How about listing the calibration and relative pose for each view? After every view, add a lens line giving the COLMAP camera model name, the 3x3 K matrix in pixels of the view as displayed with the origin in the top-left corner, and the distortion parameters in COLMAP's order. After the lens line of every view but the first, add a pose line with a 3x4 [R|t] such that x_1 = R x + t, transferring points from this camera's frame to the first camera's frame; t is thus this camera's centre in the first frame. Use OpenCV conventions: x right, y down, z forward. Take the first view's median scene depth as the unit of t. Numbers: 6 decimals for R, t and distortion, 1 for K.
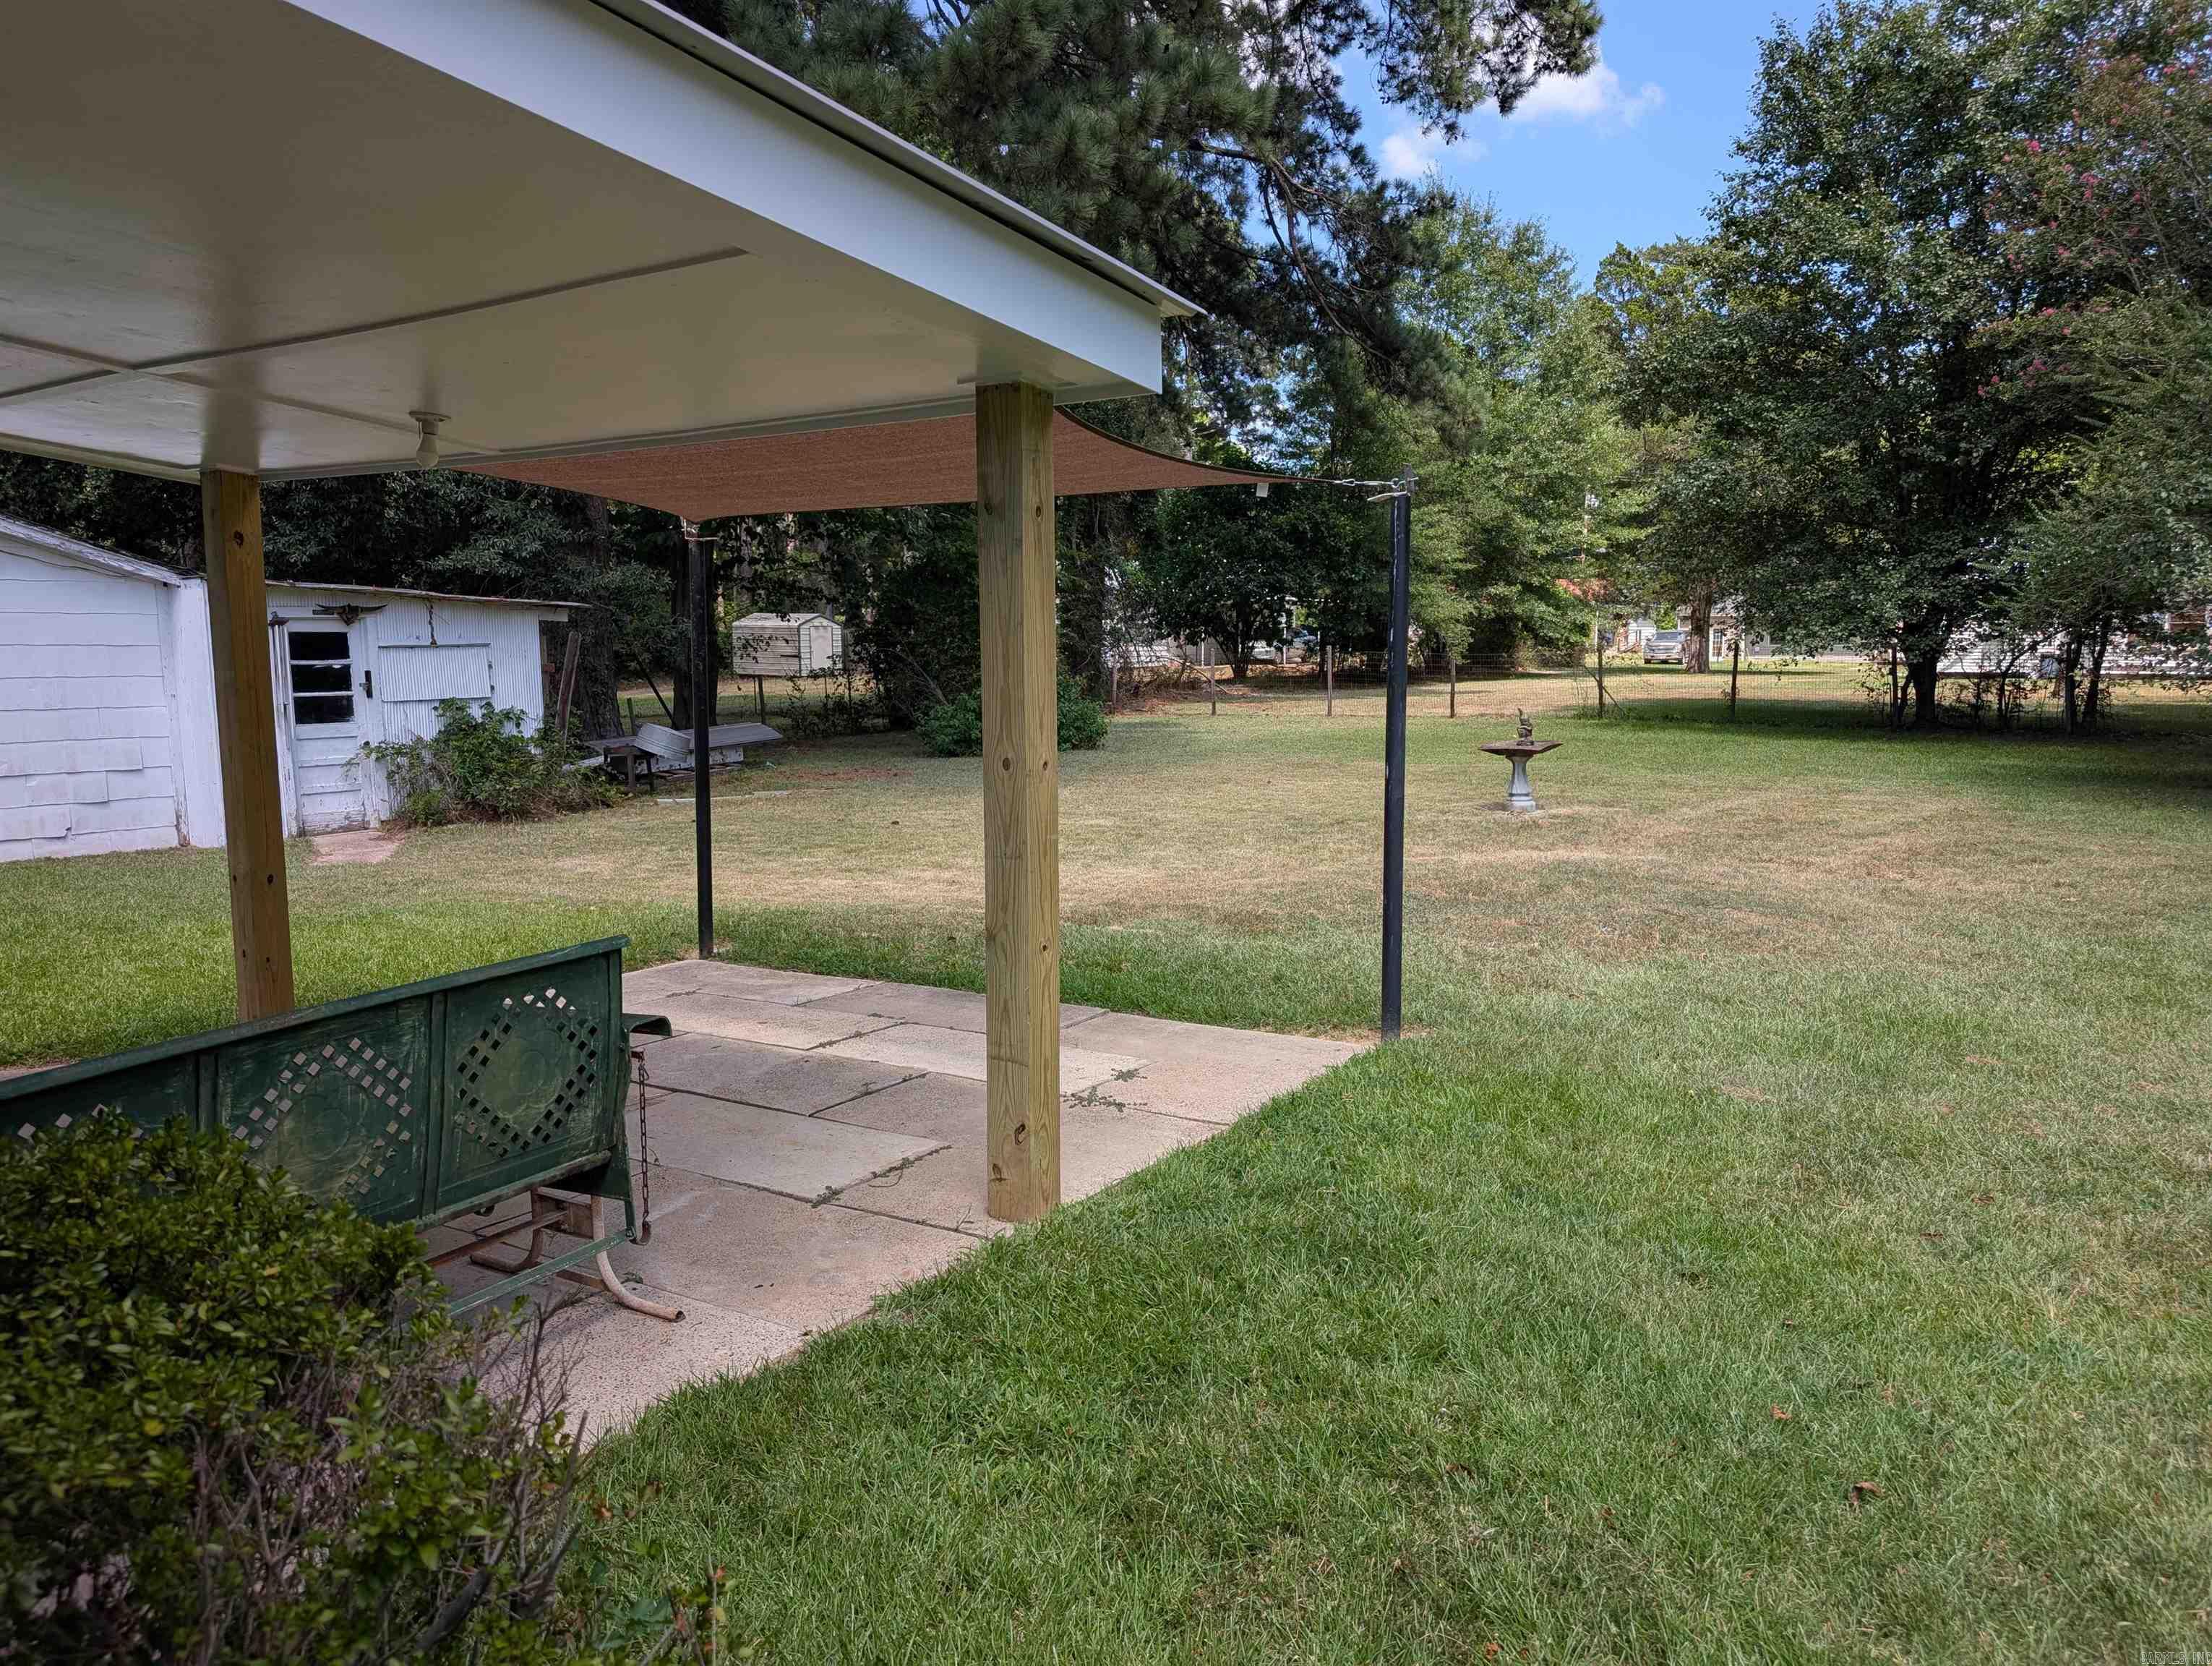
lens RADIAL K [[1588.7, 0, 1106.0], [0, 1588.7, 833.0], [0, 0, 1]] dist [0.001219, -0.006201]
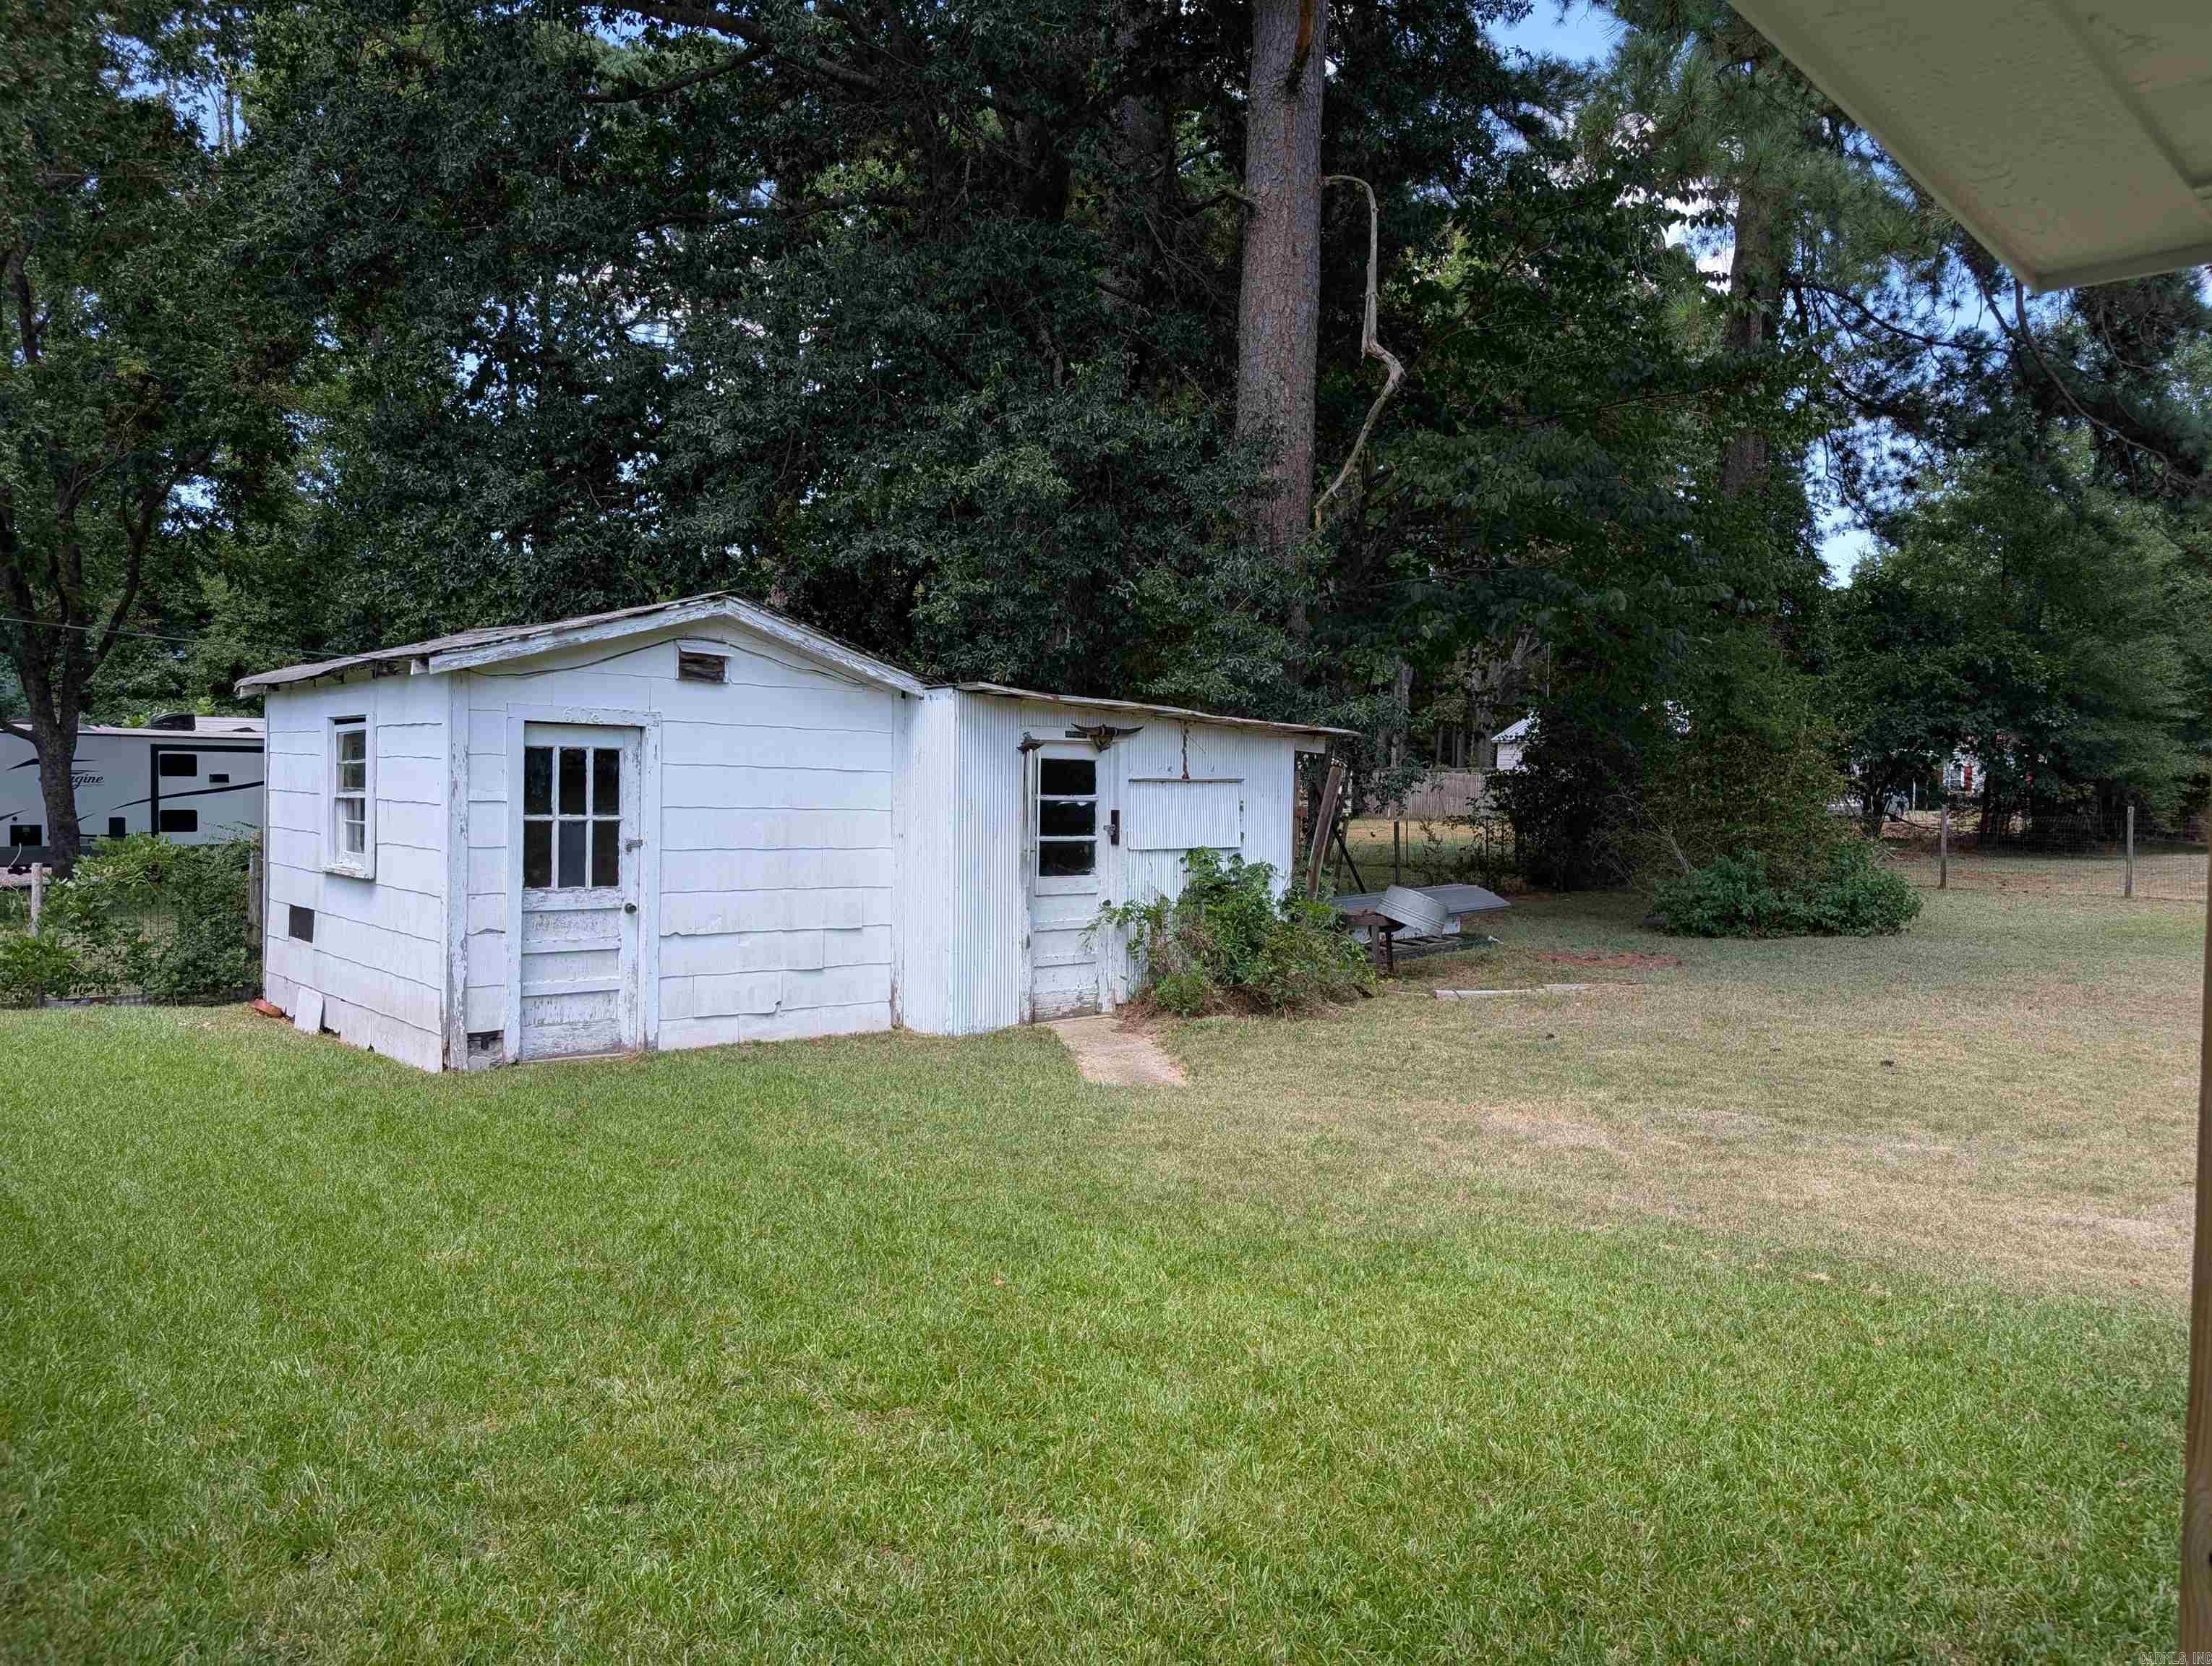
lens RADIAL K [[1548.9, 0, 1106.0], [0, 1548.9, 833.0], [0, 0, 1]] dist [0.002533, -0.001299]
pose [[0.973089, 0.034558, -0.227823, -0.296735], [-0.054195, 0.995279, -0.080509, -0.029870], [0.223965, 0.090689, 0.970369, 0.265300]]
